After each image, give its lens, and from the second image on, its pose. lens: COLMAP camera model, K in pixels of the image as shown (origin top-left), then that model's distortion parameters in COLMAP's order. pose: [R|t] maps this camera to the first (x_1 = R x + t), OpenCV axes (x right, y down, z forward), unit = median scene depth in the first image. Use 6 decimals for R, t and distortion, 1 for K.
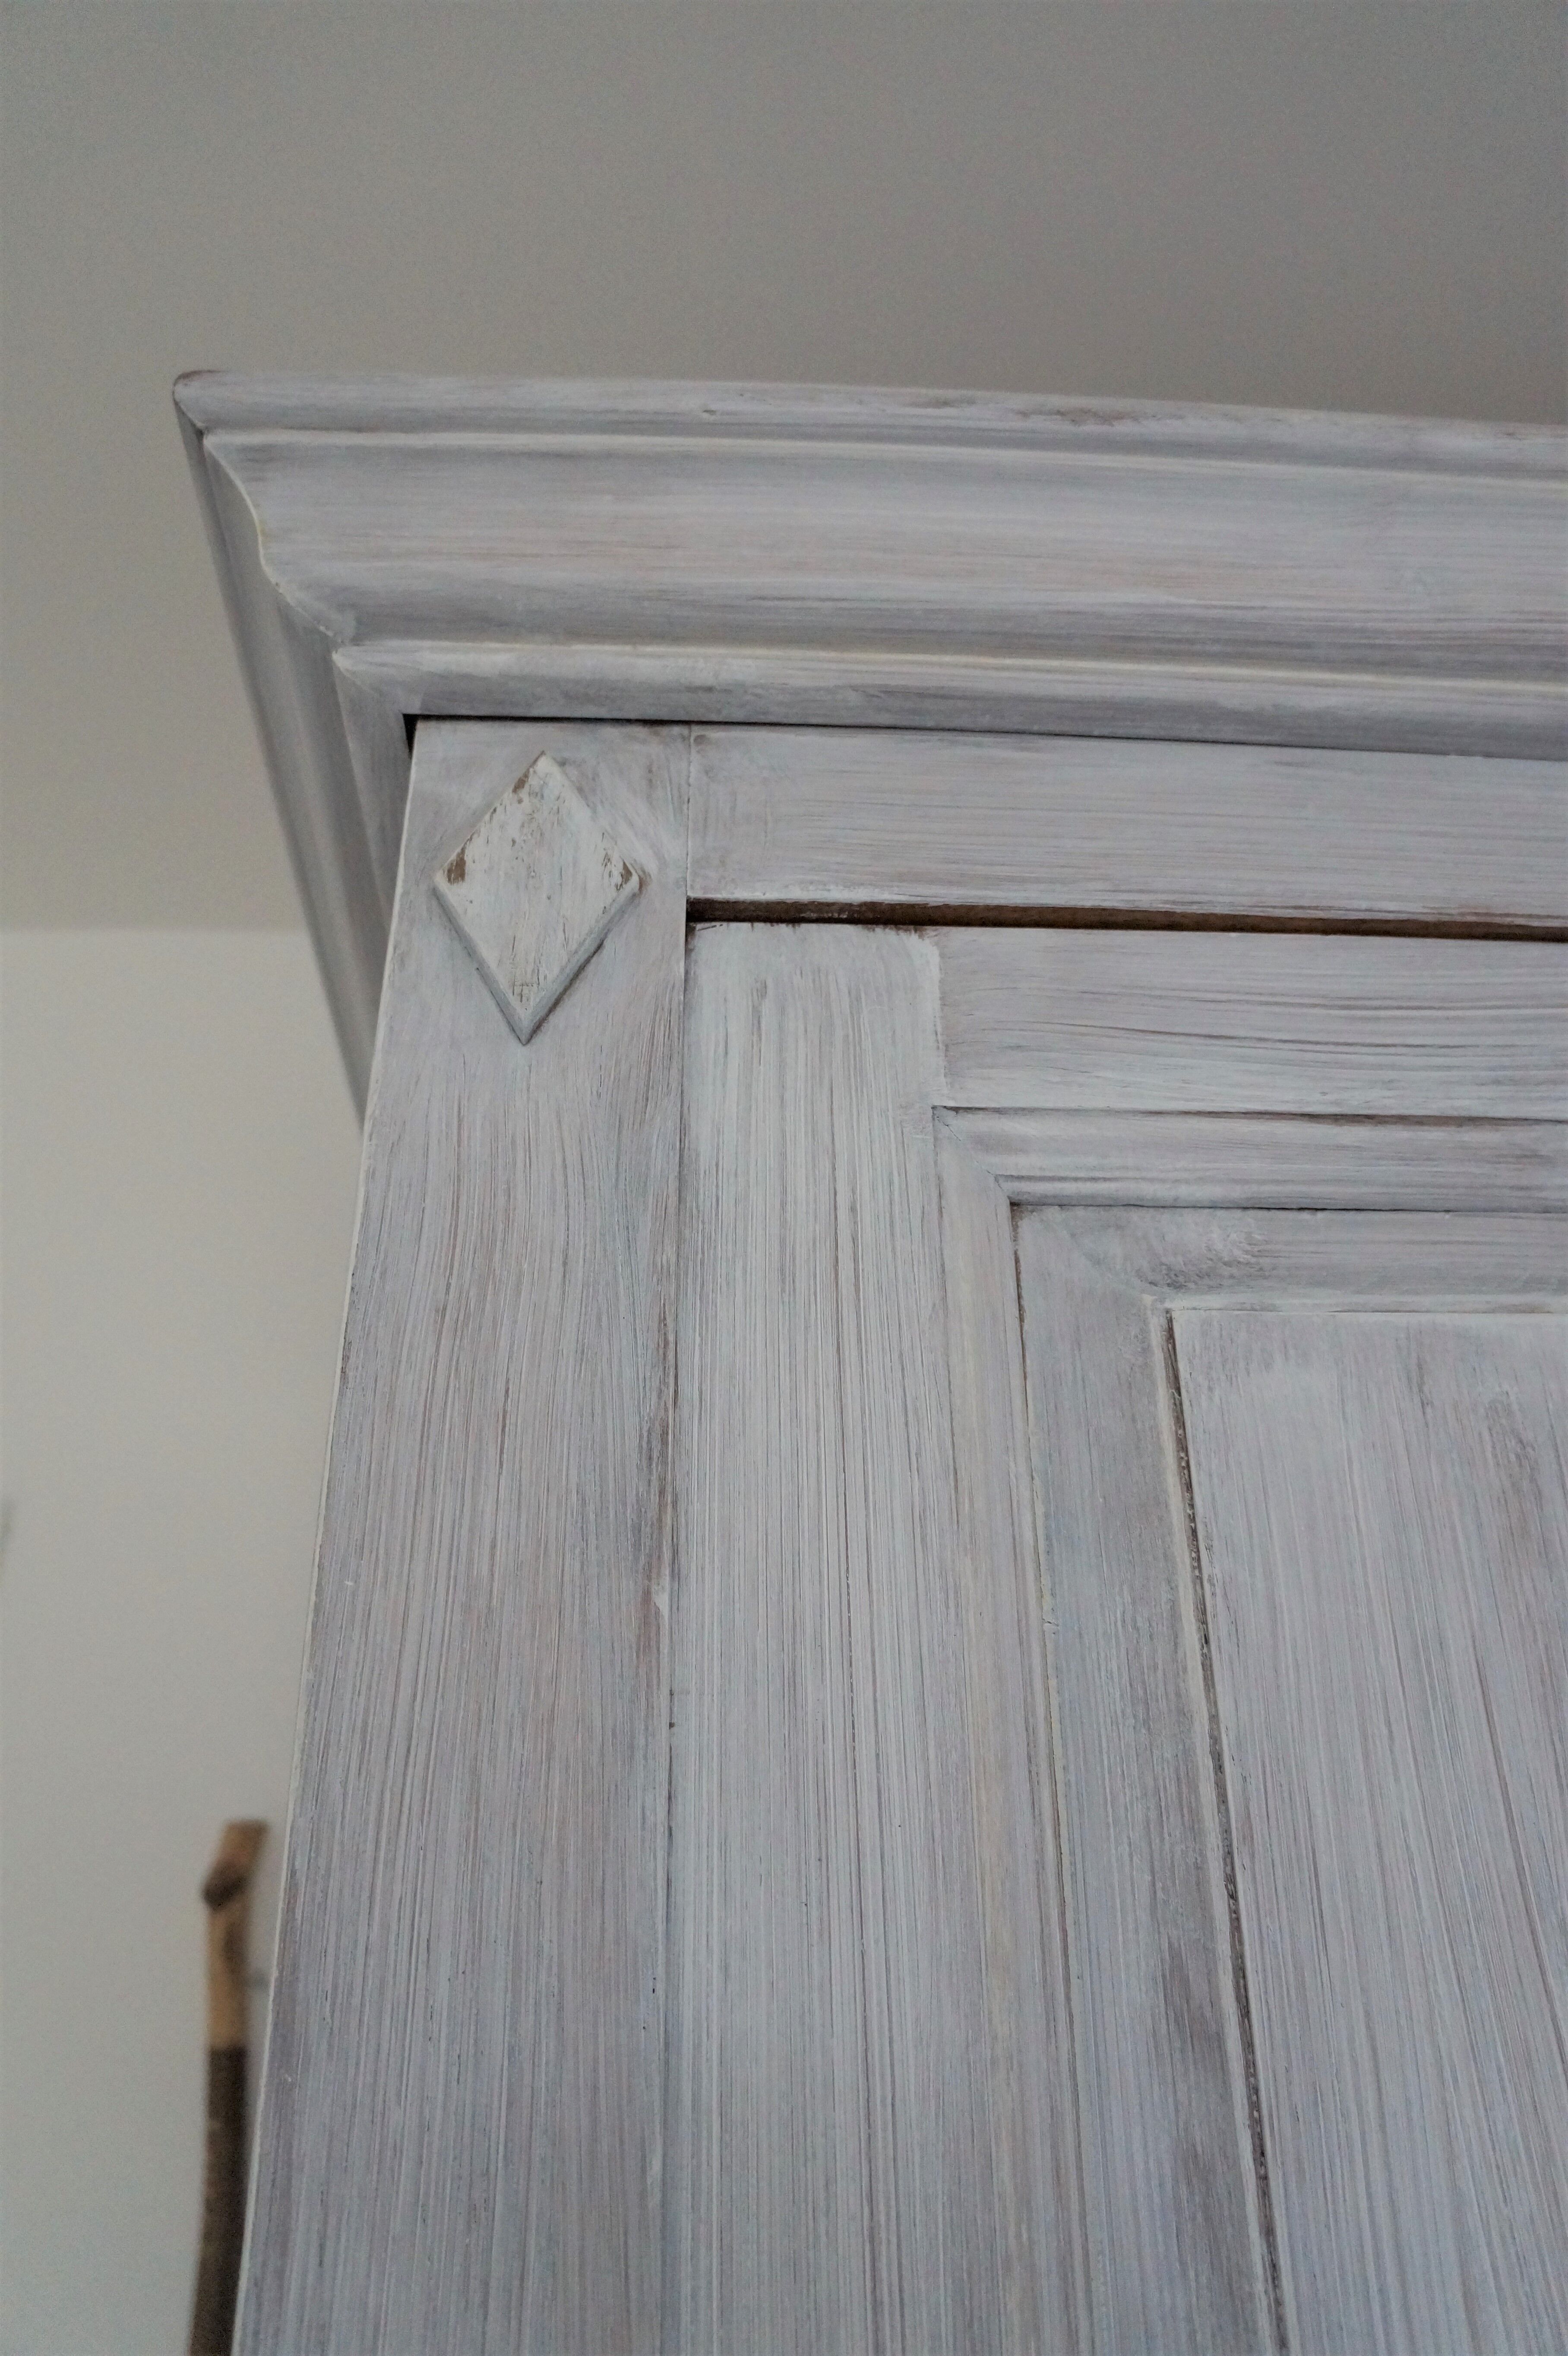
lens RADIAL K [[1910.1, 0, 784.0], [0, 1910.1, 1178.0], [0, 0, 1]] dist [-0.167896, 0.123610]
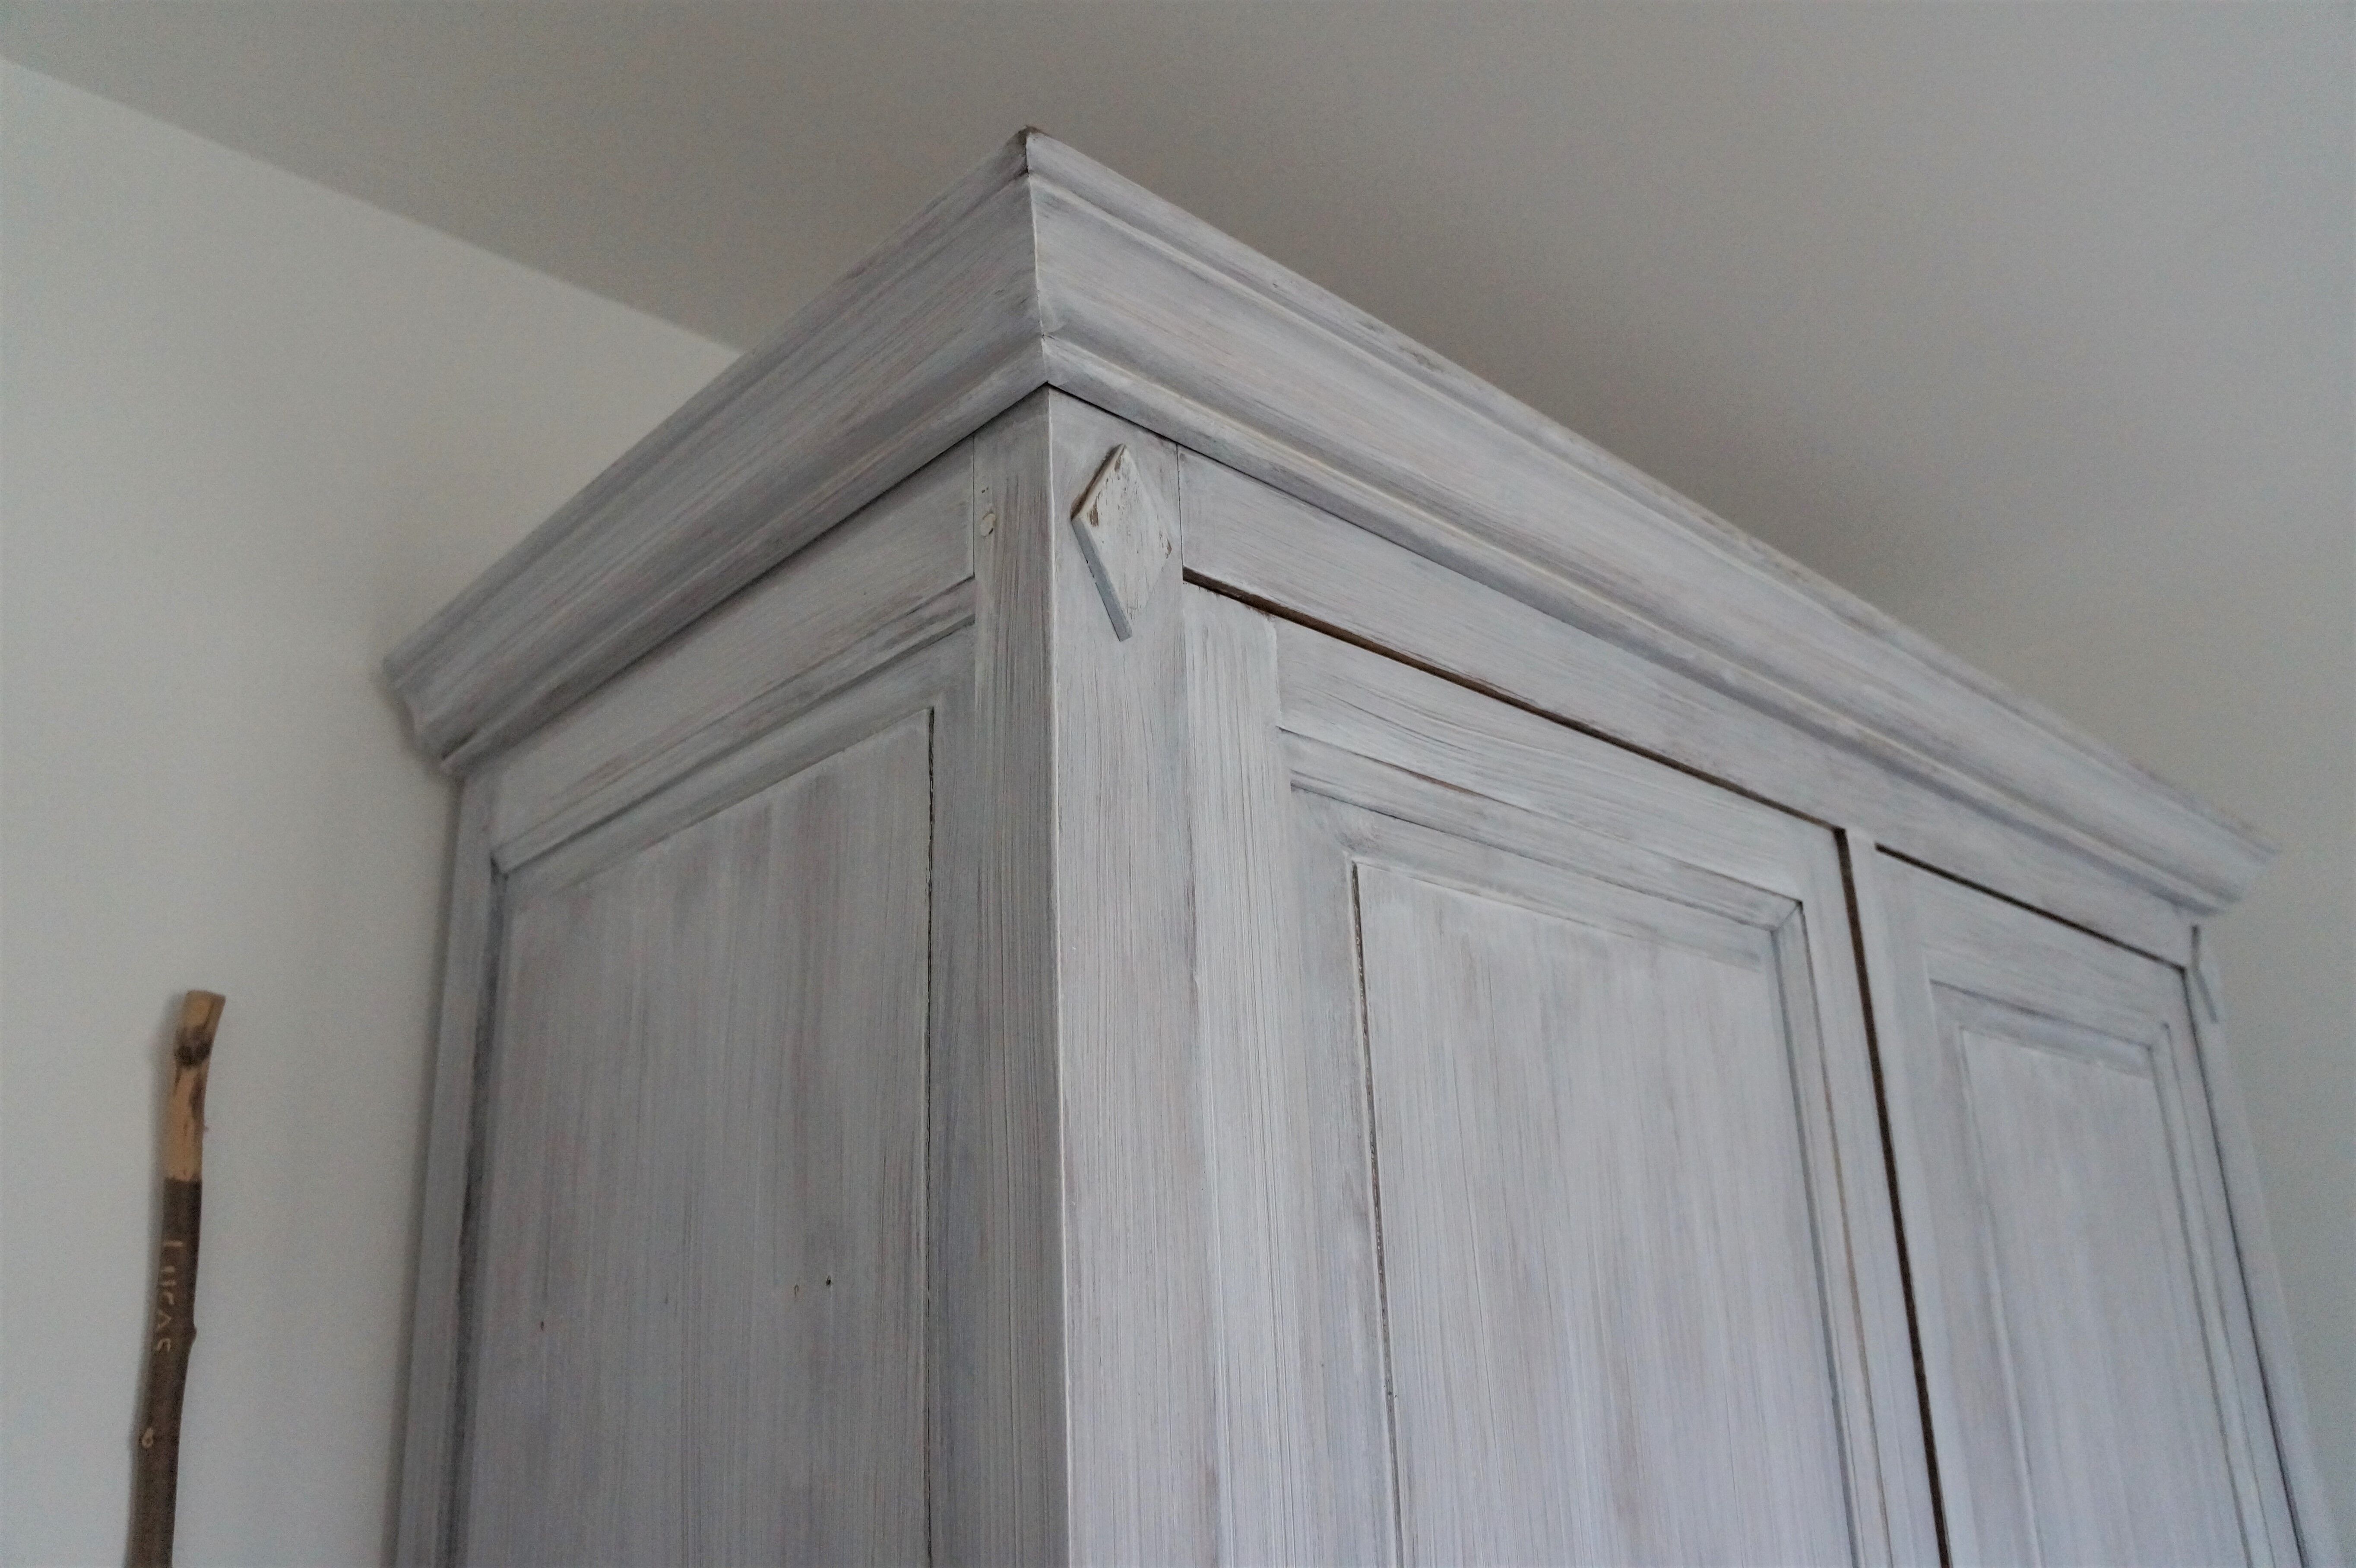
lens RADIAL K [[1910.1, 0, 1178.8], [0, 1910.1, 759.9], [0, 0, 1]] dist [-0.167896, 0.123610]
pose [[0.754928, 0.212203, 0.620526, -1.127833], [-0.311038, 0.948867, 0.053919, -0.076739], [-0.577355, -0.233712, 0.782330, -0.395377]]
